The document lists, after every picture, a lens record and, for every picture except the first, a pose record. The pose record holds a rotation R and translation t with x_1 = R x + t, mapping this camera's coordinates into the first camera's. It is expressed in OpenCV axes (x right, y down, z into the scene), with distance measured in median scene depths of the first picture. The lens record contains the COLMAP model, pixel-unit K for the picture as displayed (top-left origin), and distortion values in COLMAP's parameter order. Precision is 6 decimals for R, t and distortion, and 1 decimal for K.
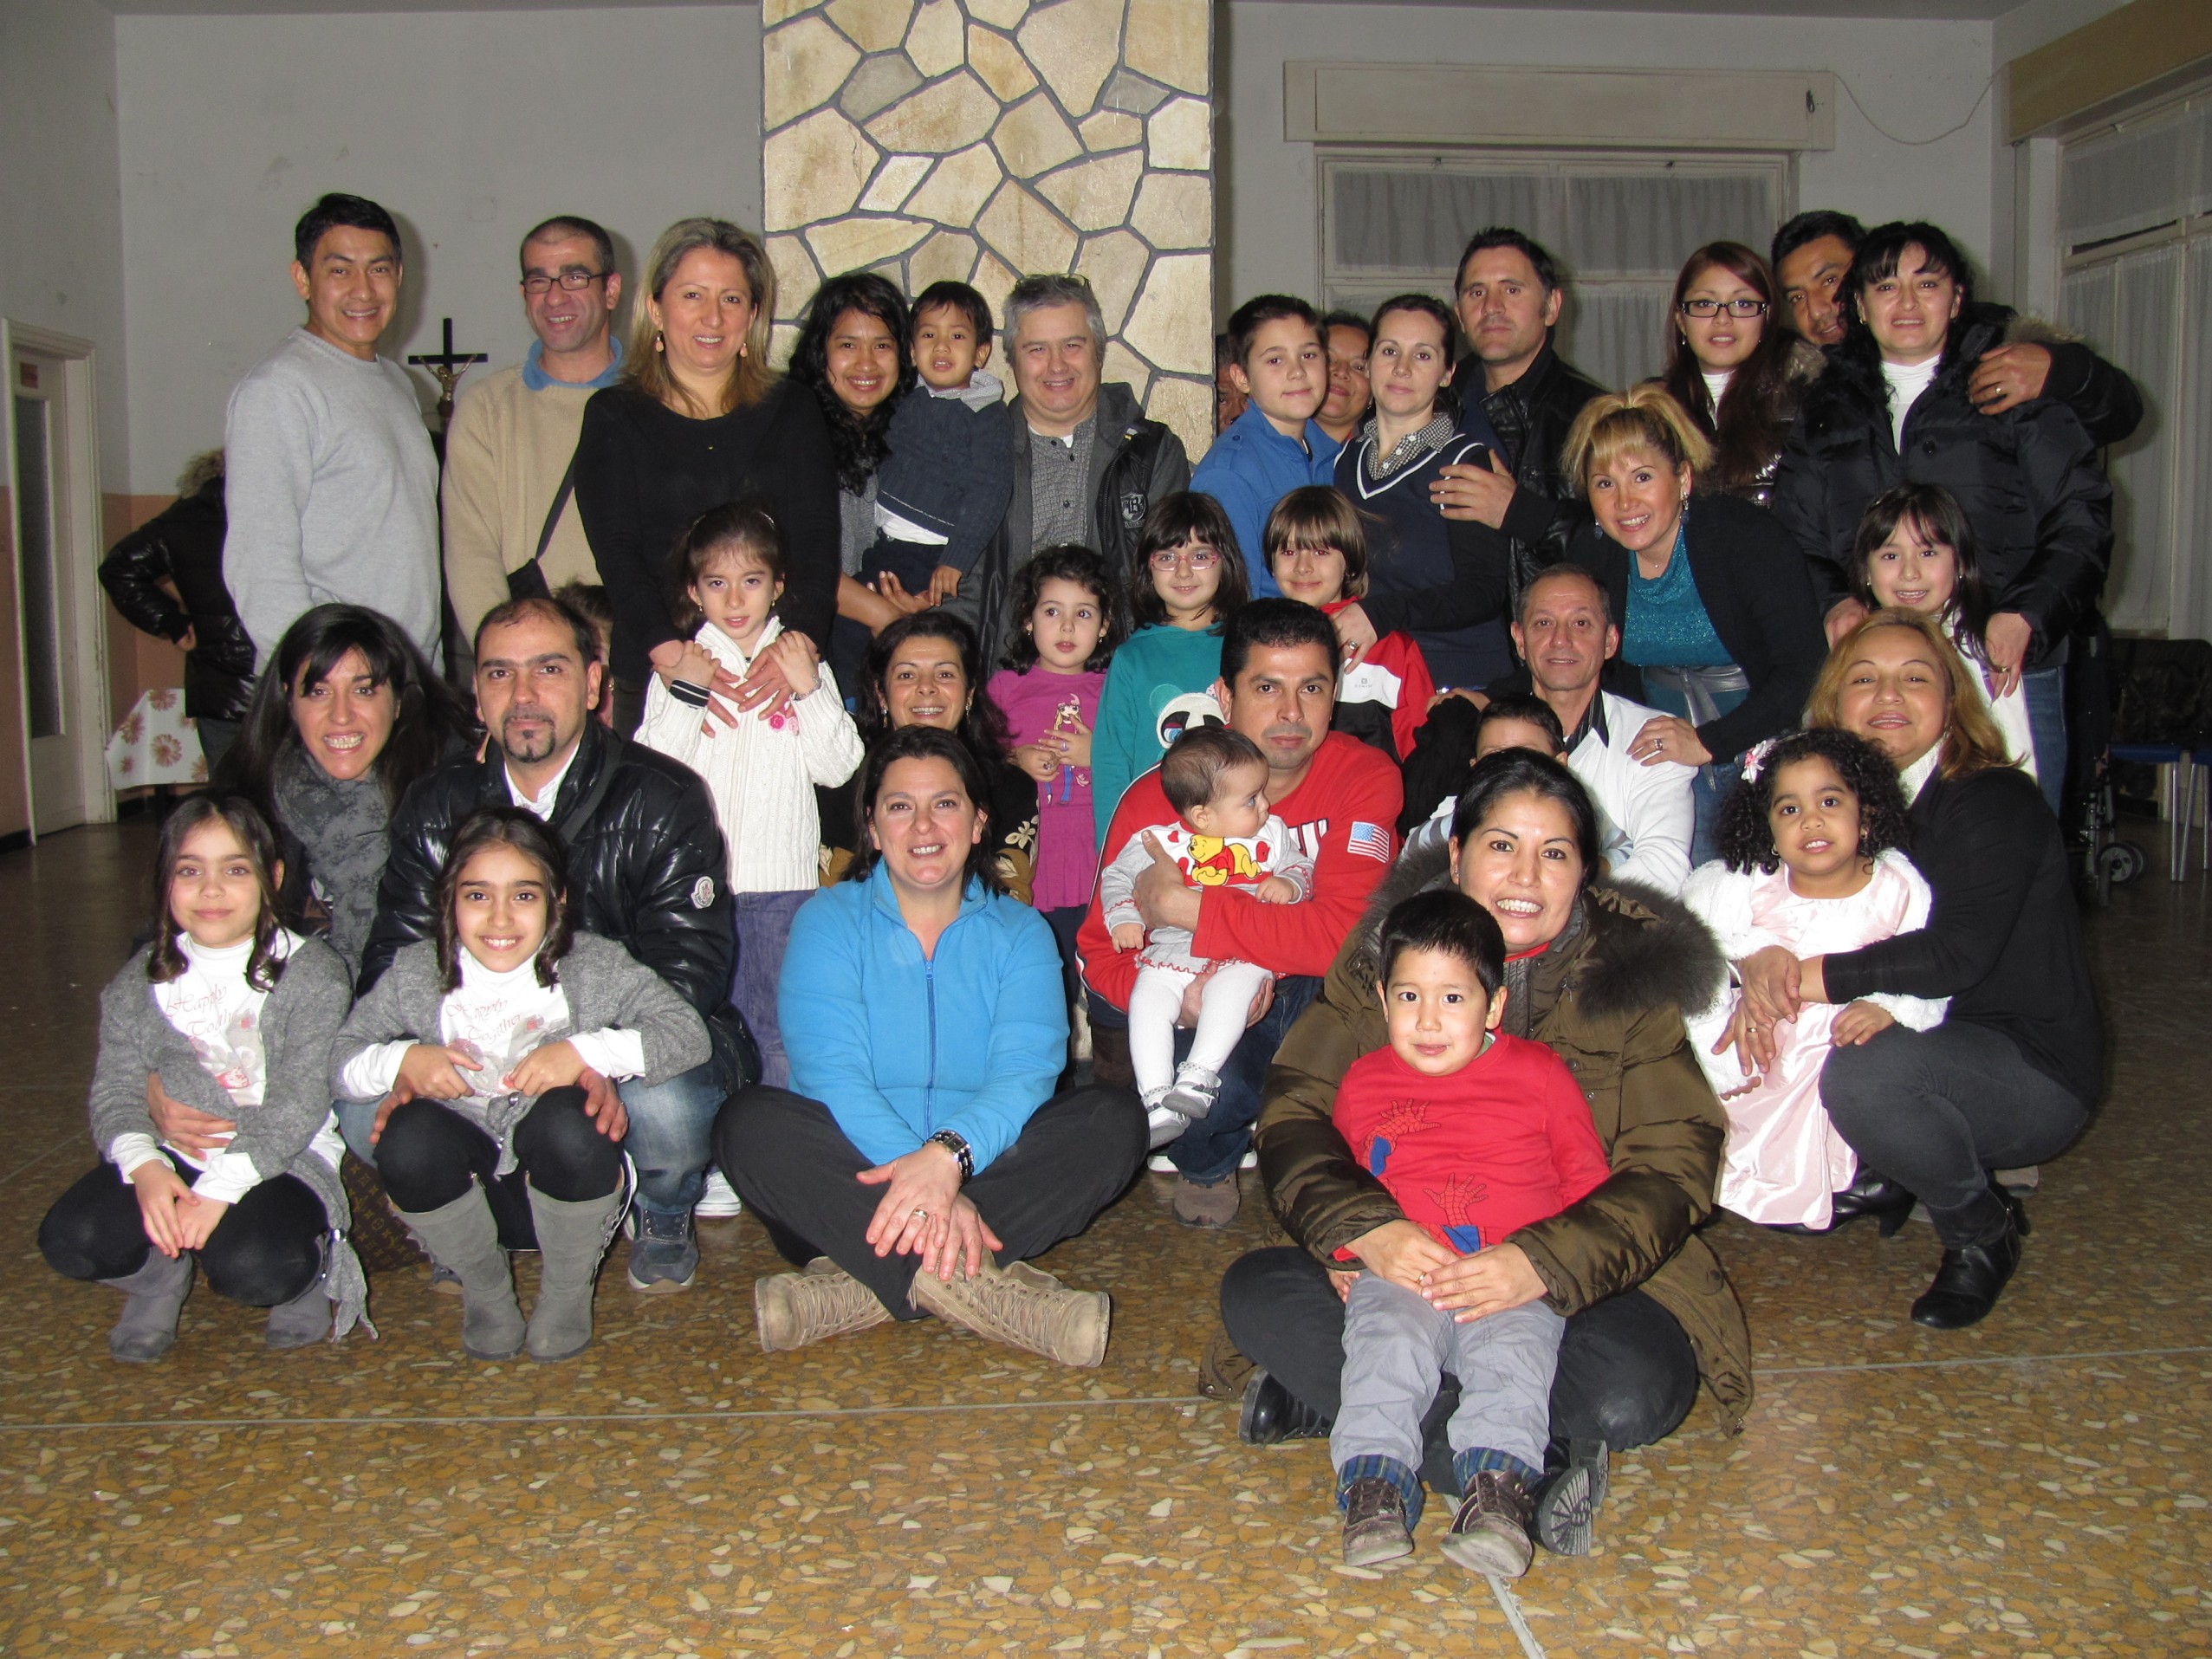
lens RADIAL K [[2304.1, 0, 1106.0], [0, 2304.1, 829.5], [0, 0, 1]] dist [-0.218407, 0.297723]
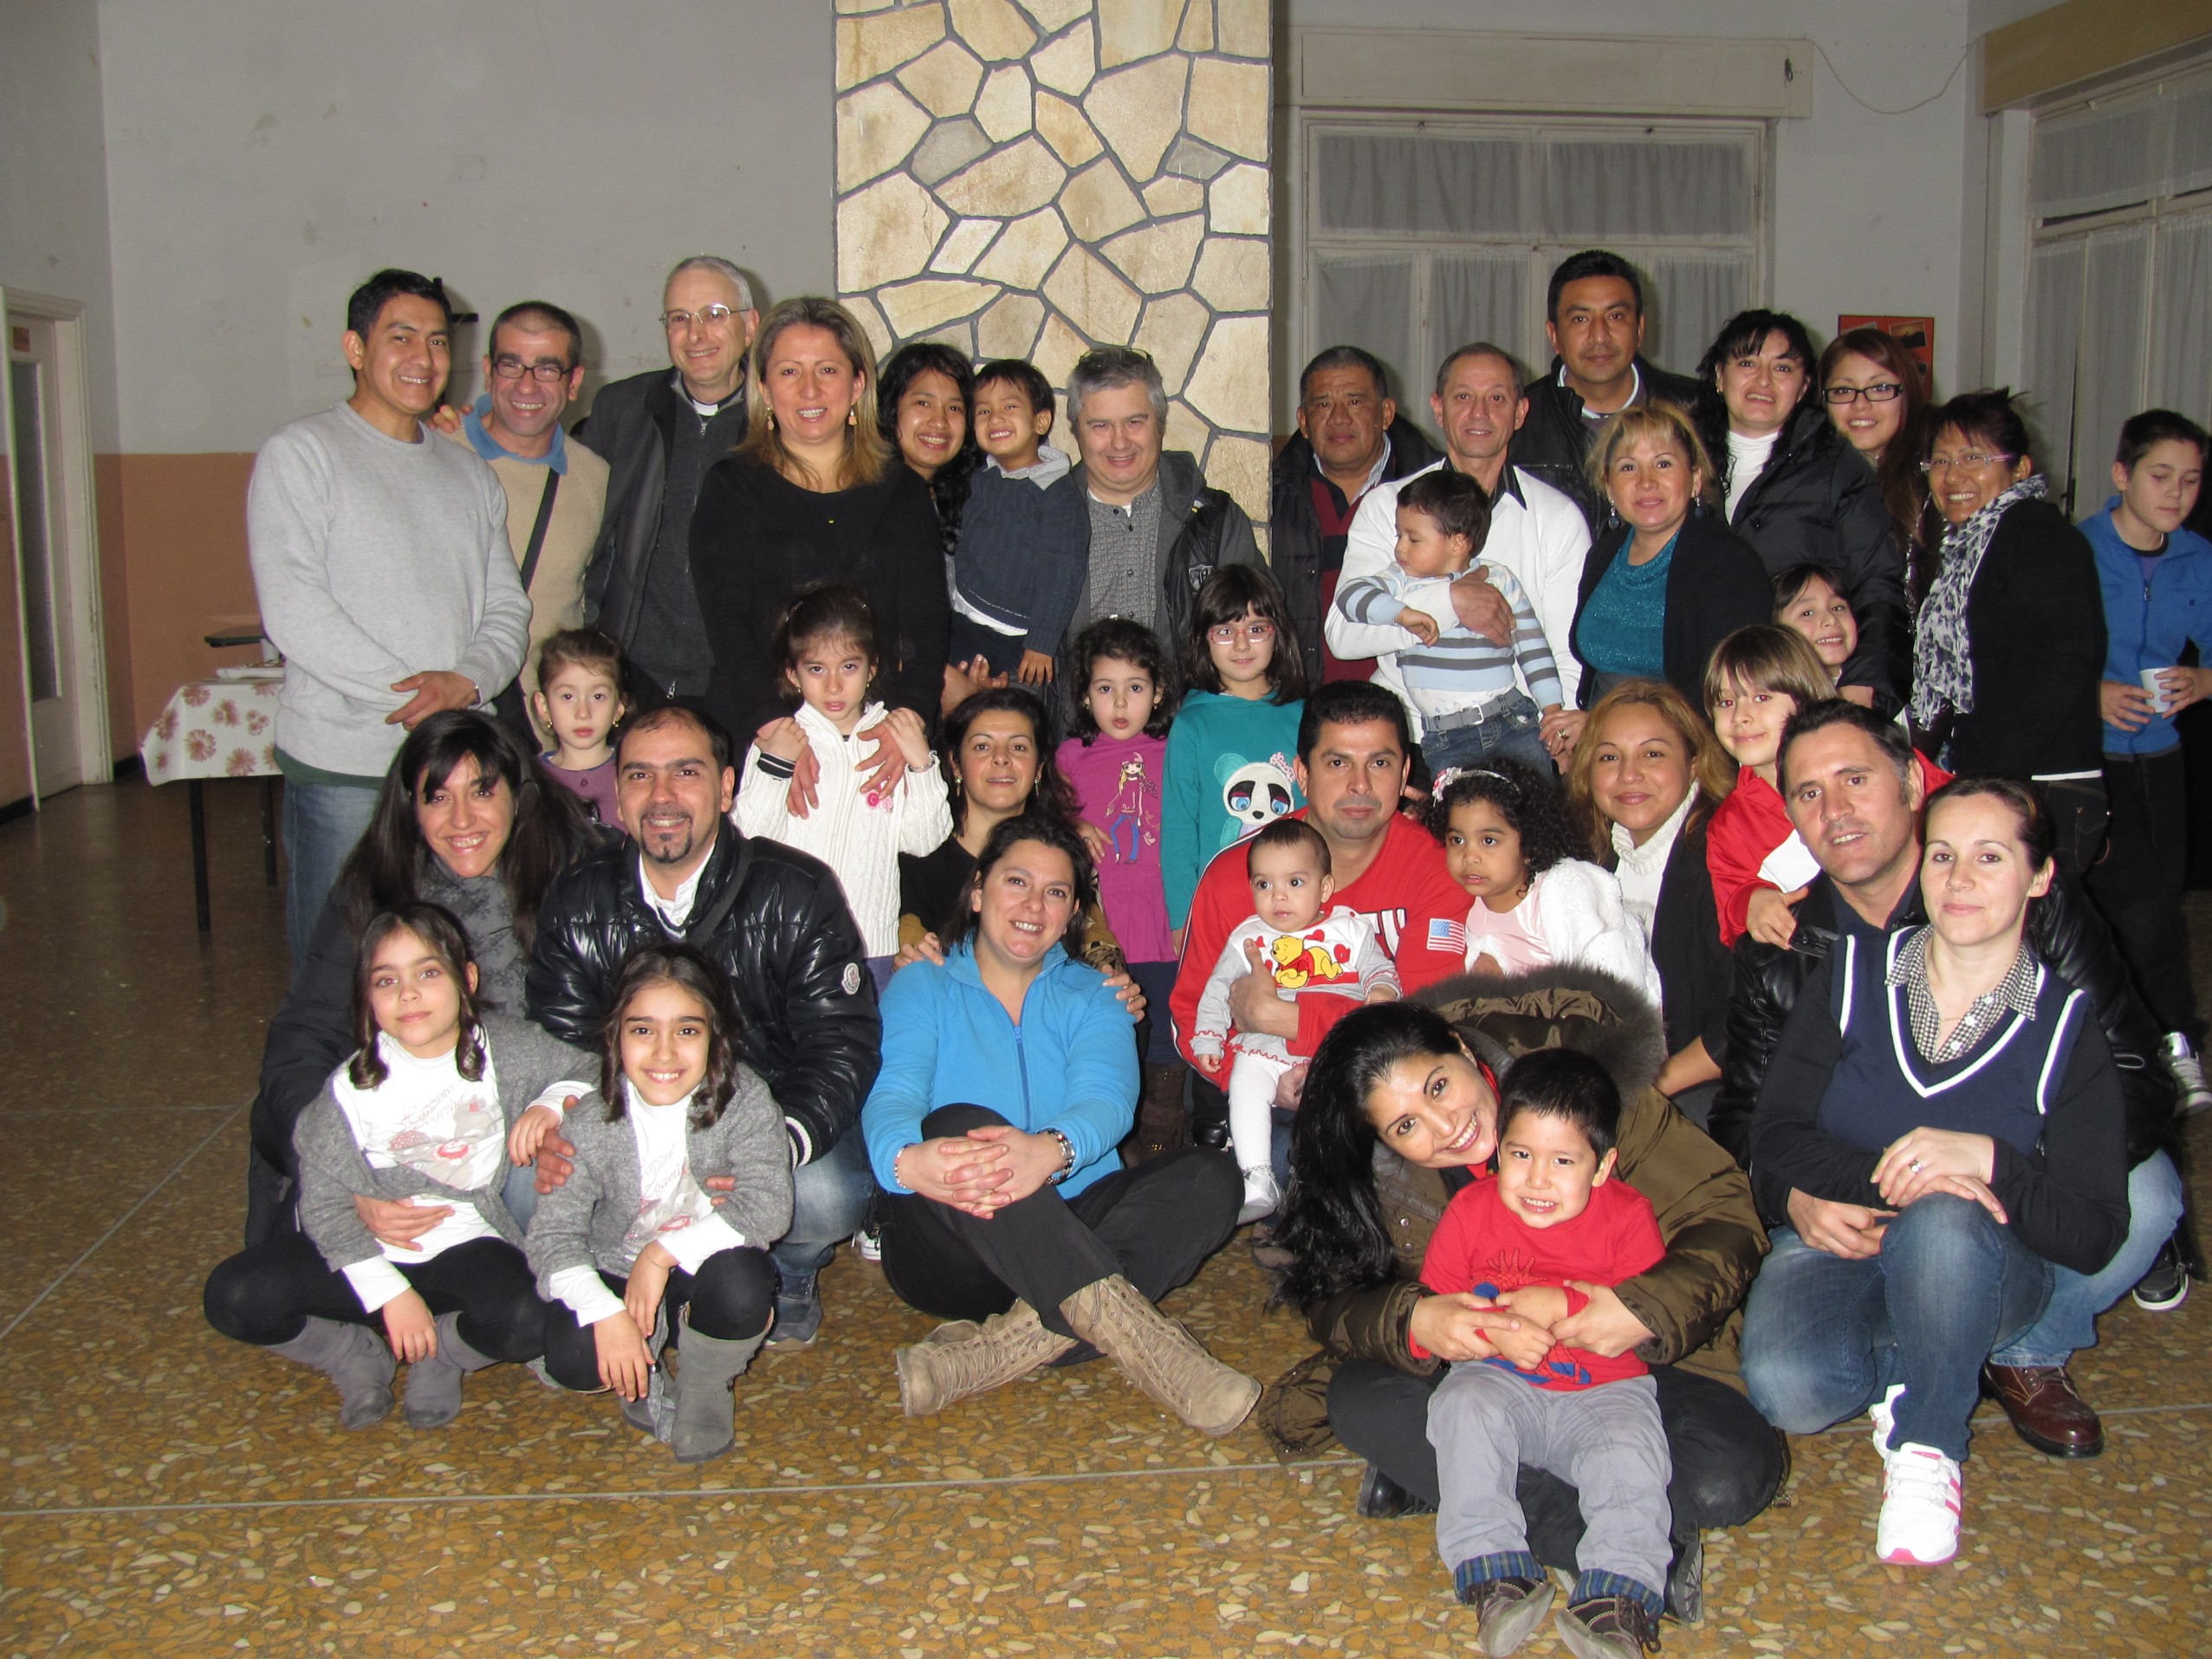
lens RADIAL K [[2304.1, 0, 1106.0], [0, 2304.1, 829.5], [0, 0, 1]] dist [-0.218407, 0.297723]
pose [[0.999566, -0.000452, 0.029442, -0.090974], [-0.000913, 0.998926, 0.046331, -0.104857], [-0.029431, -0.046338, 0.998492, -0.069285]]
